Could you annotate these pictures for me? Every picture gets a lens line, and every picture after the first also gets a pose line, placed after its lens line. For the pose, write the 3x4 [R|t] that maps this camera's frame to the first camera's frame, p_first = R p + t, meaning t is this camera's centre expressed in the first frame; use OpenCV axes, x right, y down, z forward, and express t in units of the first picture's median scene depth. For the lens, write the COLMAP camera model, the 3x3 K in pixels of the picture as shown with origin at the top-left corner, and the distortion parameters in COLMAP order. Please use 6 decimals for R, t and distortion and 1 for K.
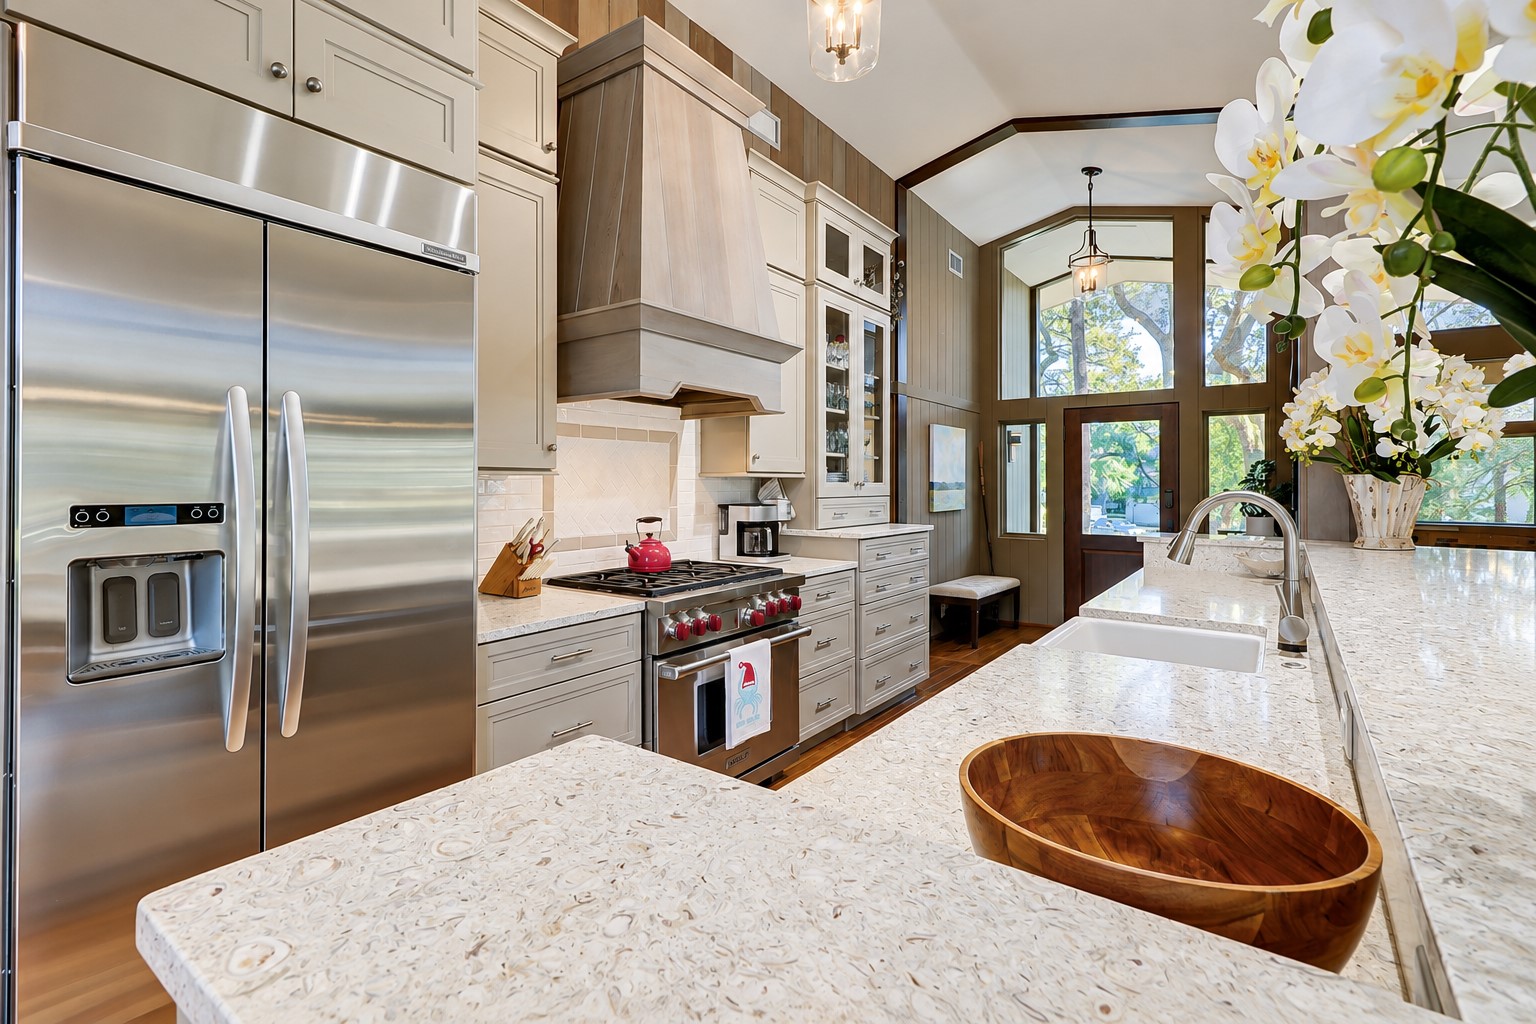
lens RADIAL K [[729.8, 0, 747.7], [0, 729.8, 482.2], [0, 0, 1]] dist [0.000167, 0.000679]
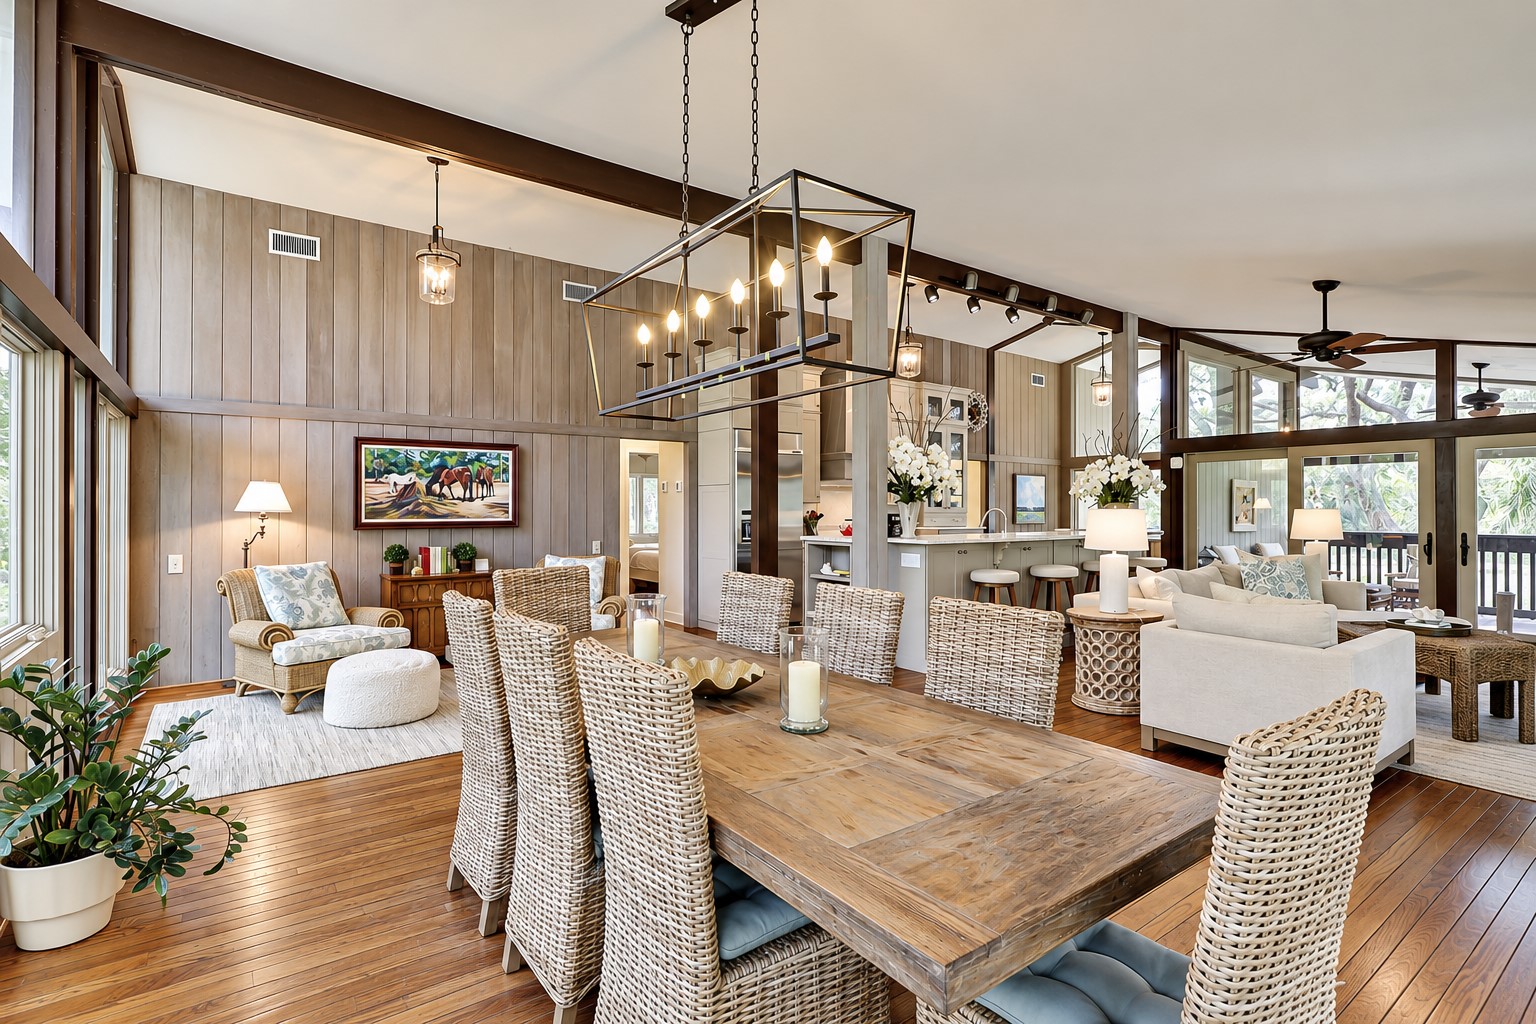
lens RADIAL K [[729.8, 0, 776.5], [0, 729.8, 513.2], [0, 0, 1]] dist [0.000167, 0.000679]
pose [[0.960194, -0.003891, -0.279307, 0.442847], [0.005077, 0.999981, 0.003526, 0.015230], [0.279288, -0.004804, 0.960195, -2.104524]]
